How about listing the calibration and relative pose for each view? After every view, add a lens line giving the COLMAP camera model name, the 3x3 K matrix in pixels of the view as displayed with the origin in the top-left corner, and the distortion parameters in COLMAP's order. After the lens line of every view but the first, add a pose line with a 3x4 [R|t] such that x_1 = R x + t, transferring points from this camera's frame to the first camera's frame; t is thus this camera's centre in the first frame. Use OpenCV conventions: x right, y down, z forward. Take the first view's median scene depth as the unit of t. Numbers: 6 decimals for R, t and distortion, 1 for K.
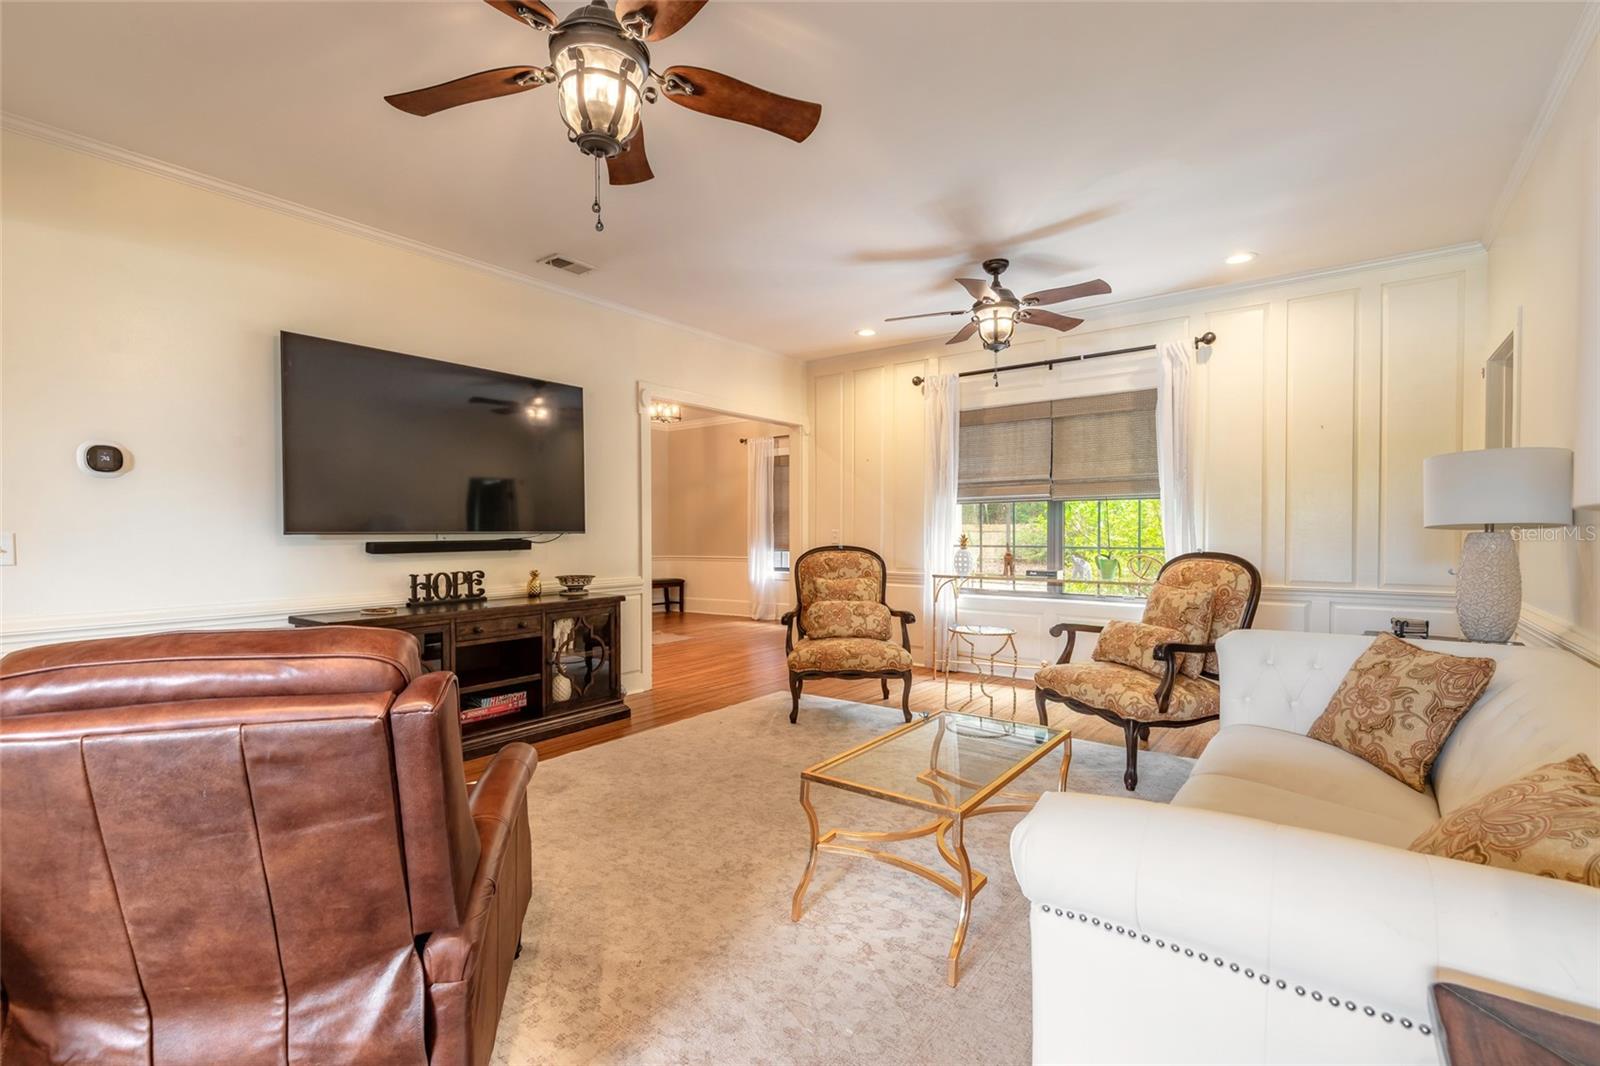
lens RADIAL K [[732.9, 0, 795.4], [0, 732.9, 540.2], [0, 0, 1]] dist [0.007957, 0.000048]
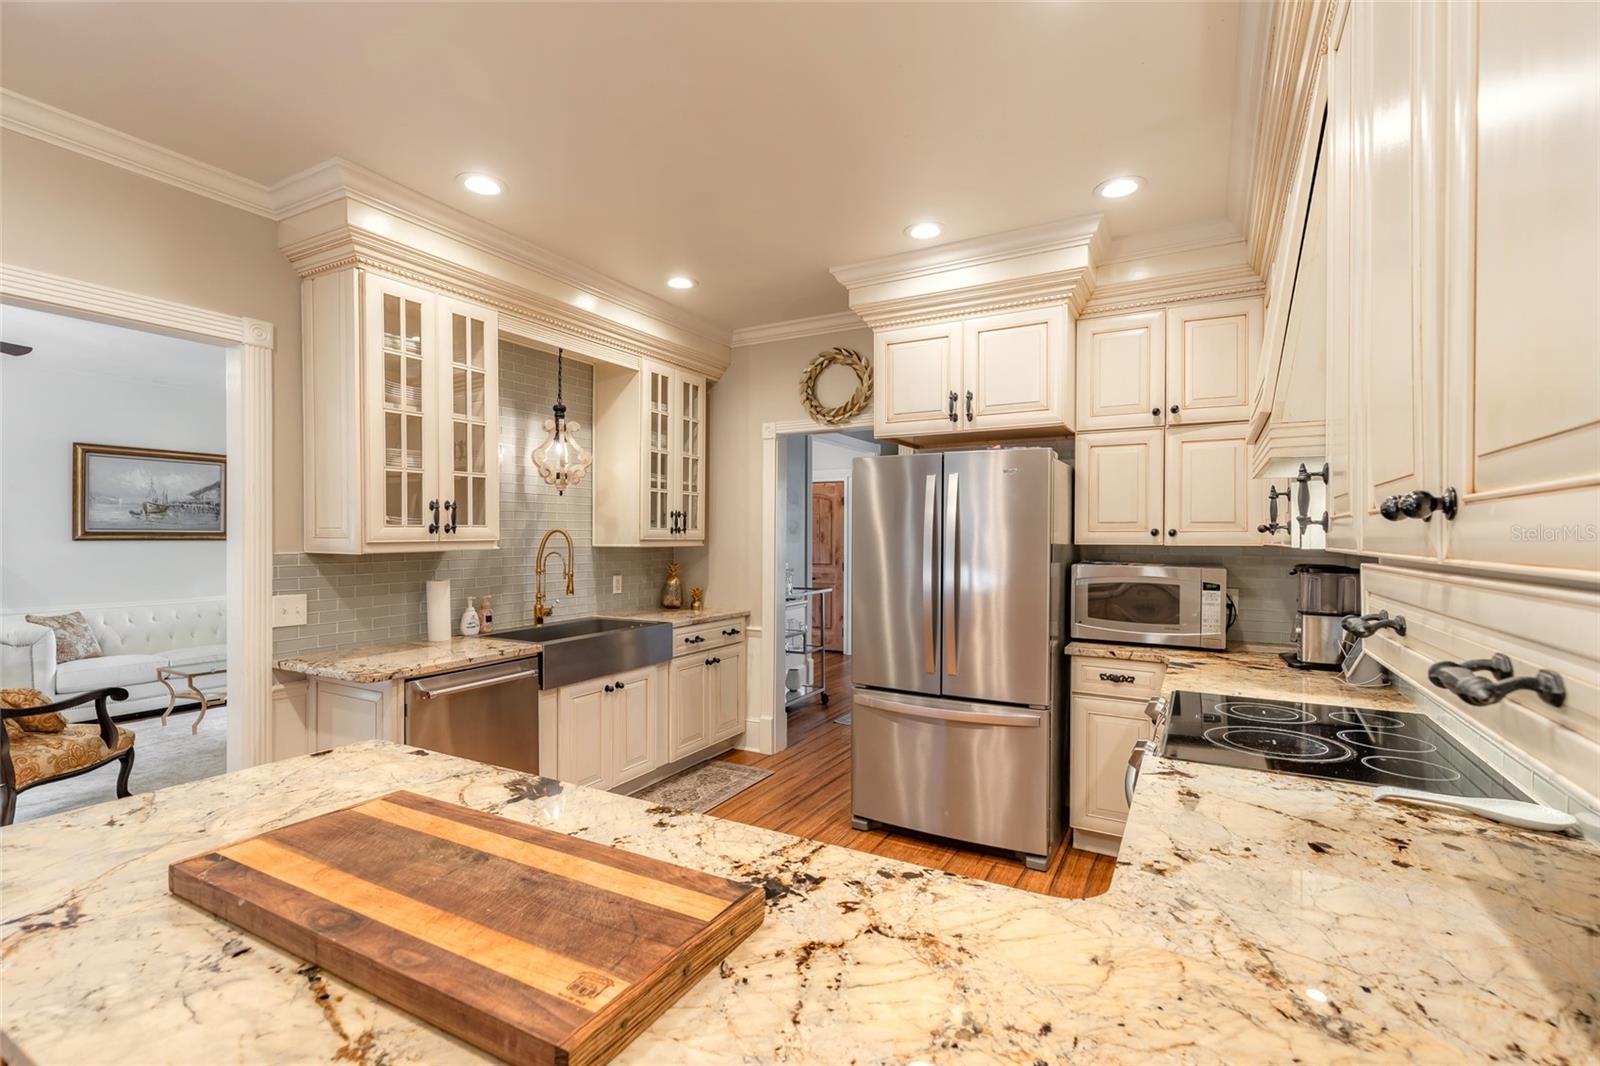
lens RADIAL K [[720.3, 0, 796.3], [0, 720.3, 538.3], [0, 0, 1]] dist [0.006705, -0.000457]
pose [[-0.989487, -0.000686, -0.144618, -0.584282], [-0.002791, 0.999893, 0.014354, -0.071463], [0.144592, 0.014607, -0.989383, 1.746844]]
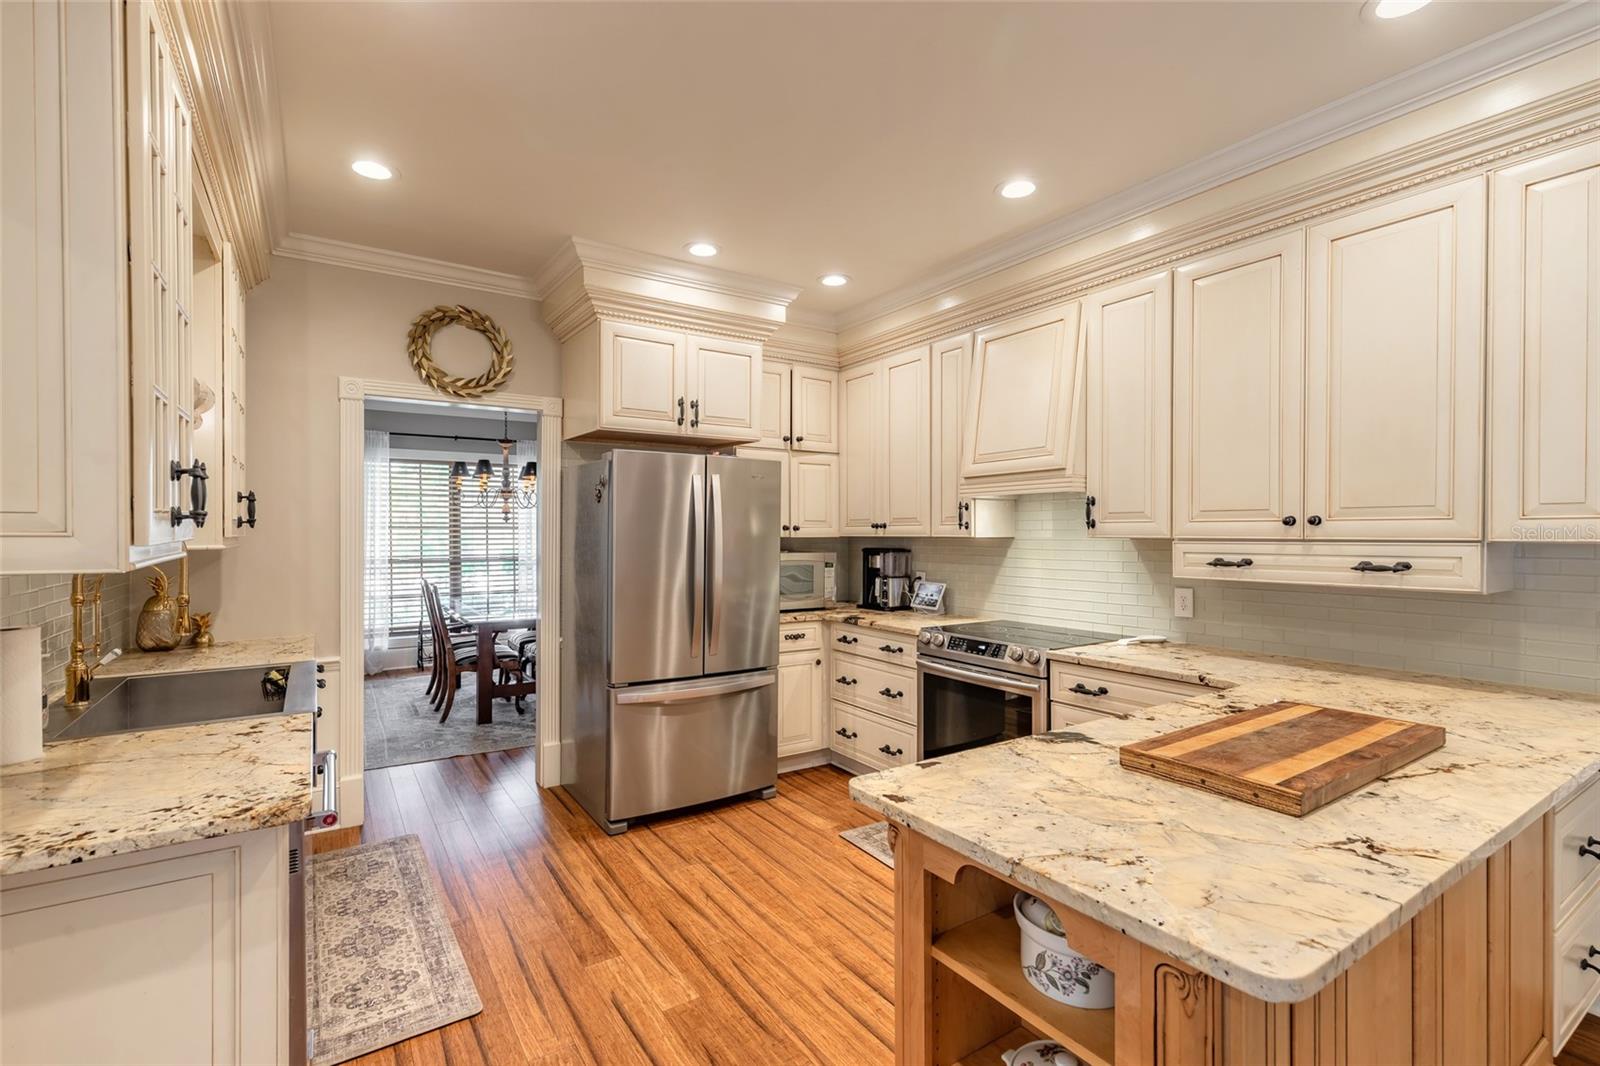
lens RADIAL K [[726.6, 0, 802.3], [0, 726.6, 538.1], [0, 0, 1]] dist [0.009066, -0.000676]
pose [[-0.318000, 0.009408, -0.948044, -0.163273], [-0.010312, 0.999857, 0.013381, -0.067829], [0.948035, 0.014032, -0.317857, 1.450218]]
